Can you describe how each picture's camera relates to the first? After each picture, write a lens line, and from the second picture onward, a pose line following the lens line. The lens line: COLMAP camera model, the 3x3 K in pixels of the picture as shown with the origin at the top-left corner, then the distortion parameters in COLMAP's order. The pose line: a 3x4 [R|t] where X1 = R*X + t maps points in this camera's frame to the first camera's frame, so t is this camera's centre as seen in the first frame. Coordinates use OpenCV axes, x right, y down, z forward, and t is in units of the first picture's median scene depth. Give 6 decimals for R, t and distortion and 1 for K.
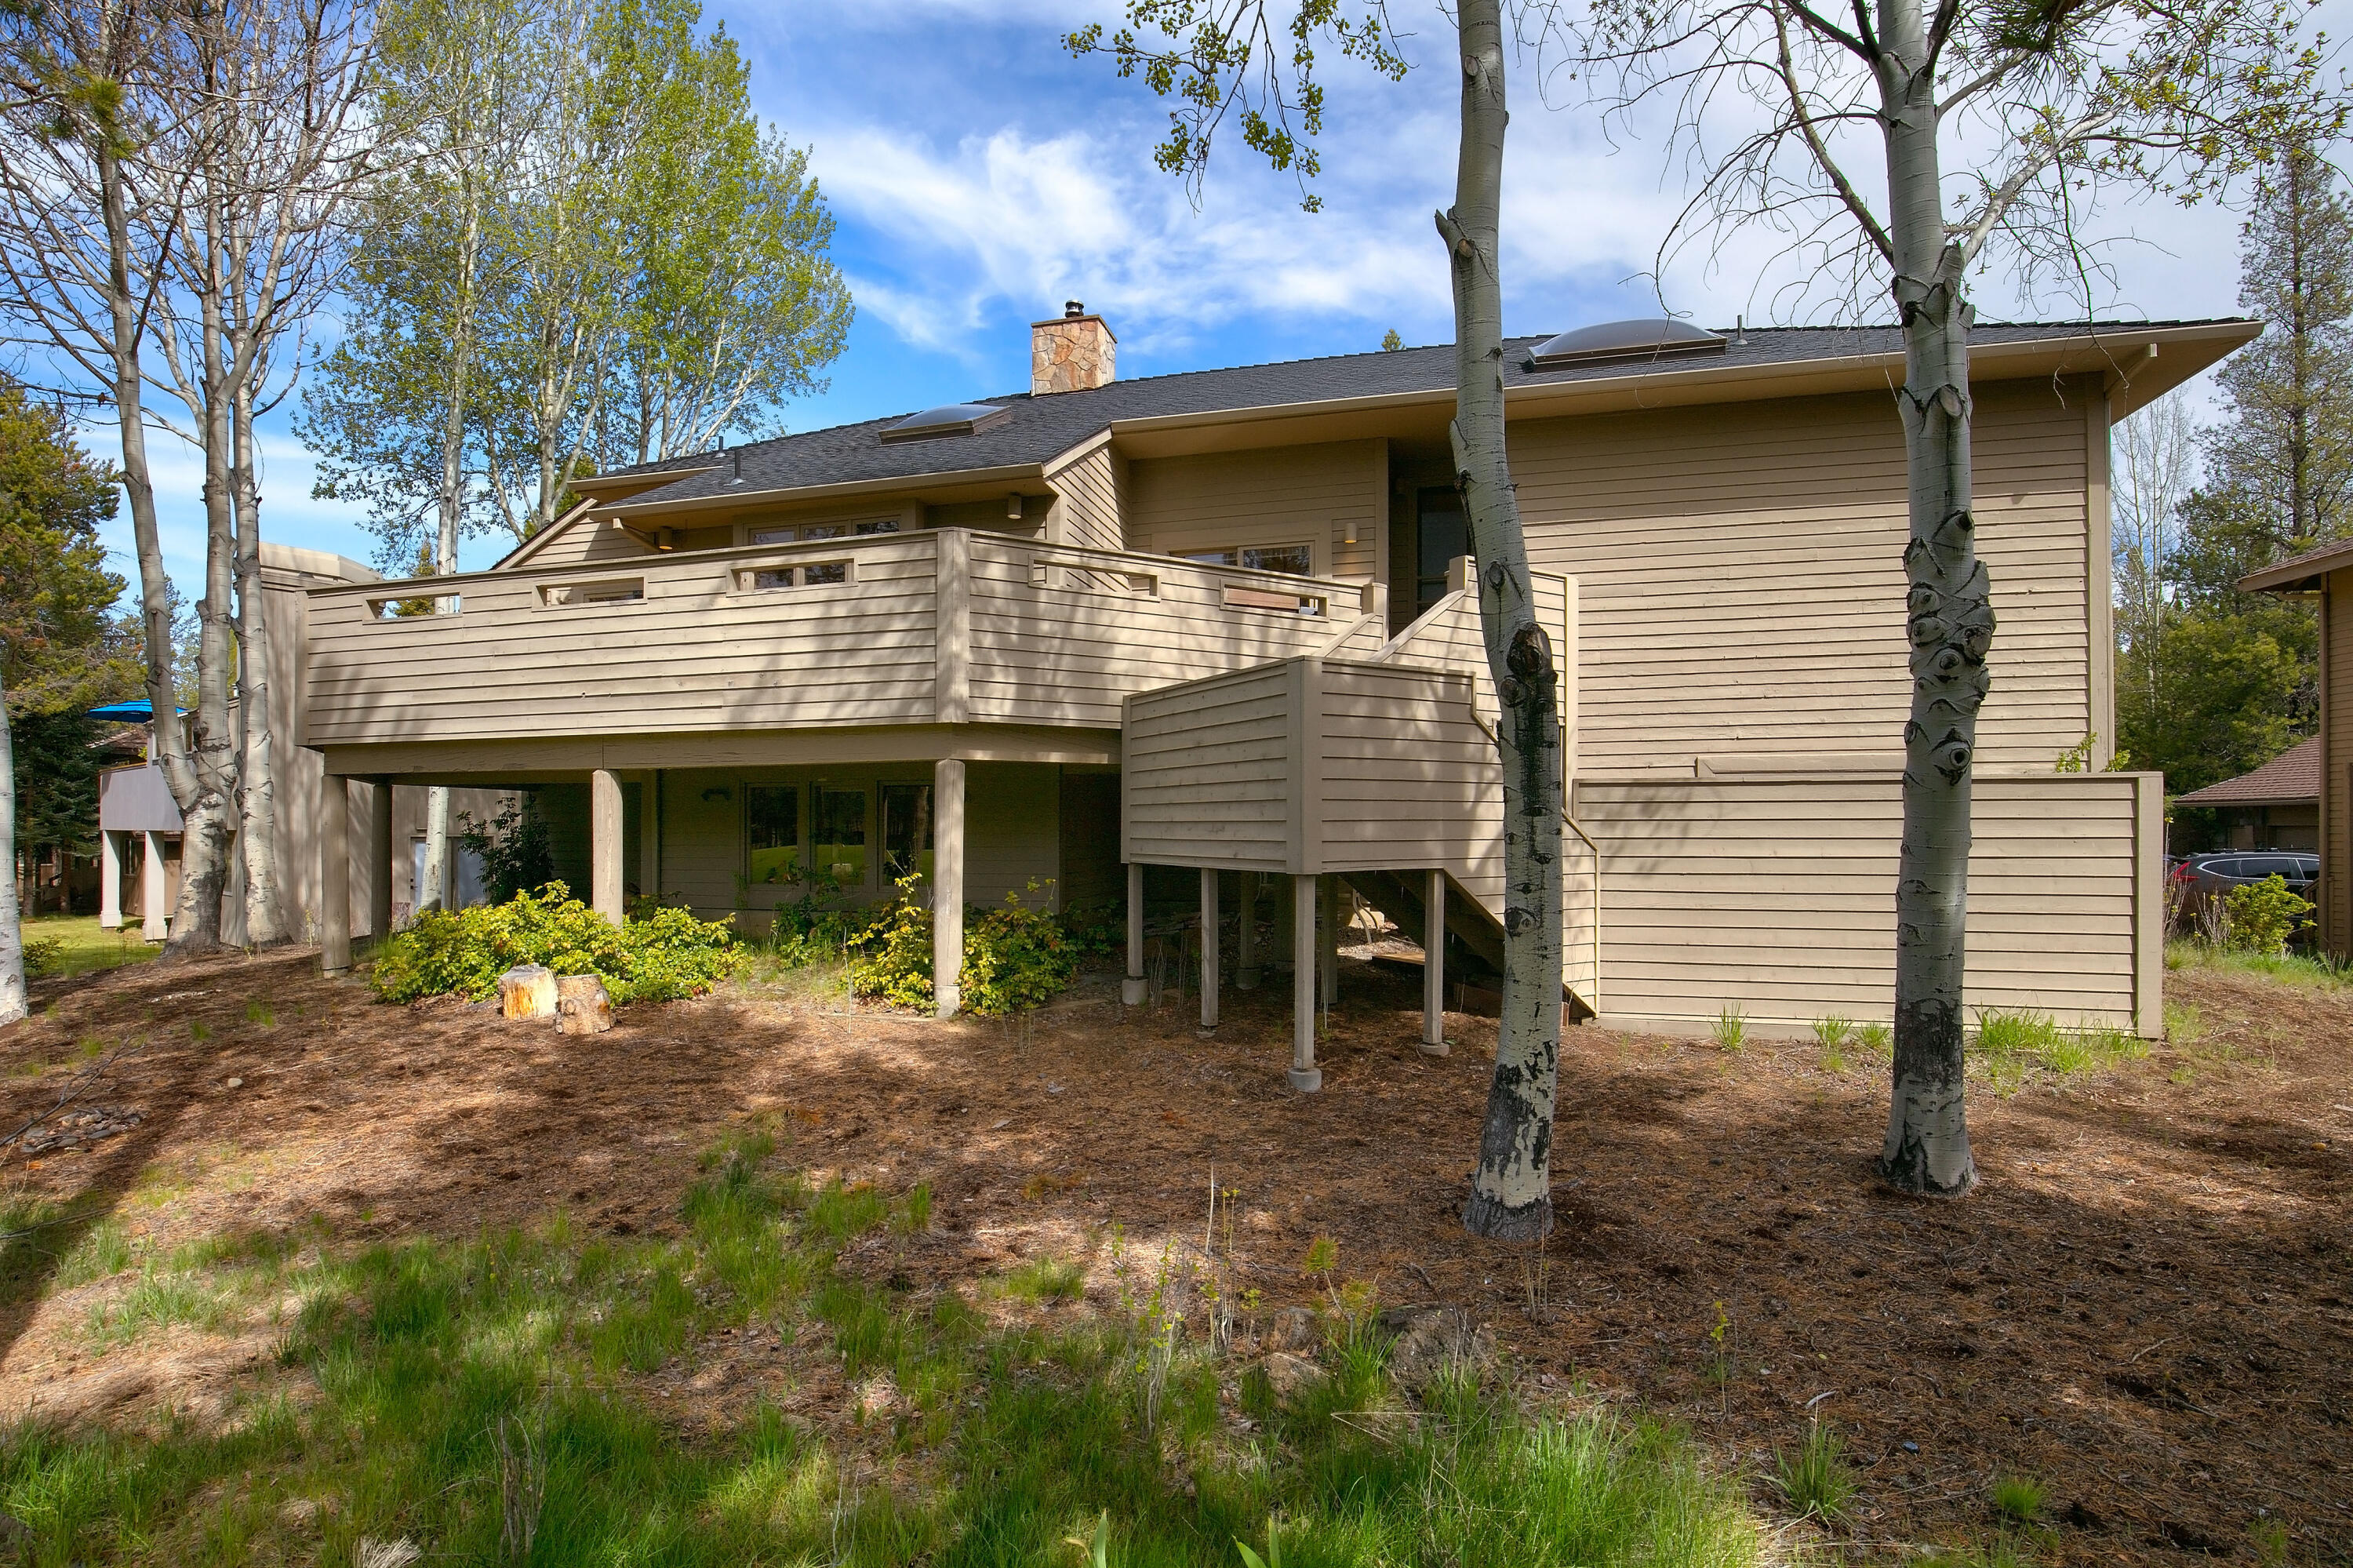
lens RADIAL K [[1081.3, 0, 1176.5], [0, 1081.3, 784.0], [0, 0, 1]] dist [-0.001768, -0.000094]
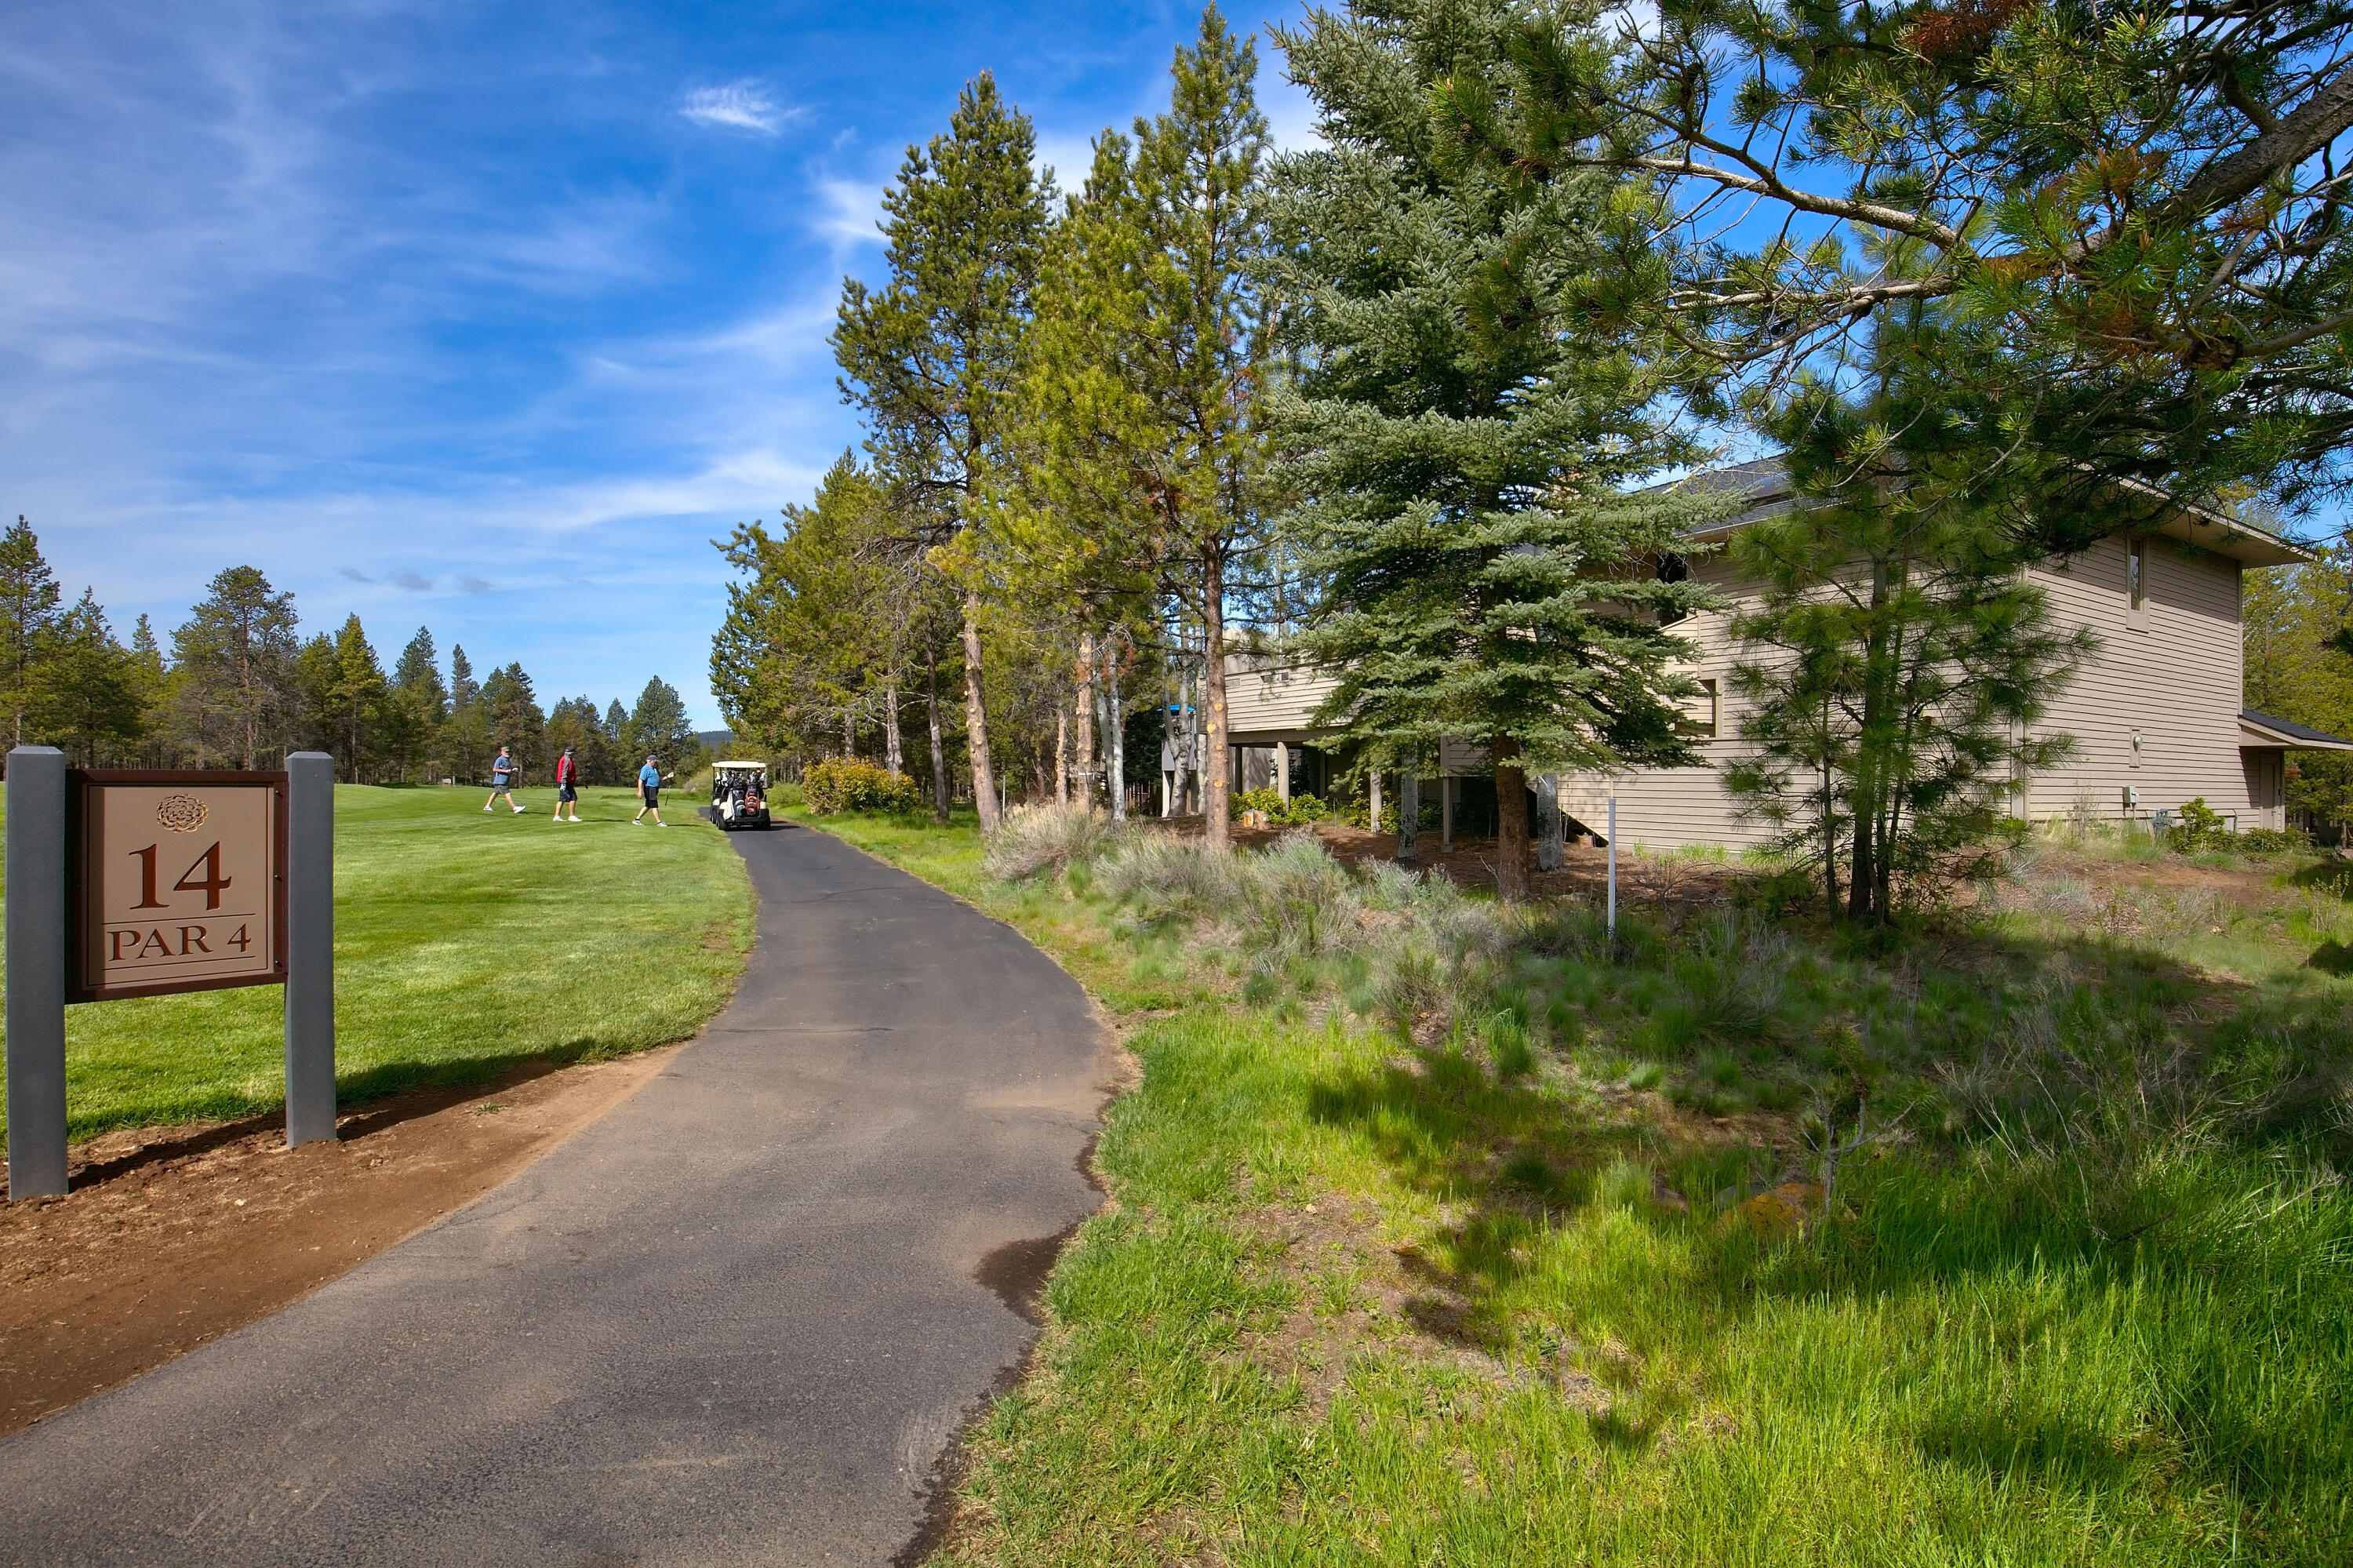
lens RADIAL K [[1081.3, 0, 1176.5], [0, 1081.3, 784.0], [0, 0, 1]] dist [-0.001768, -0.000094]
pose [[0.717396, 0.015819, -0.696486, 0.960321], [0.006251, 0.999556, 0.029141, 0.012459], [0.696638, -0.025259, 0.716978, -0.913929]]
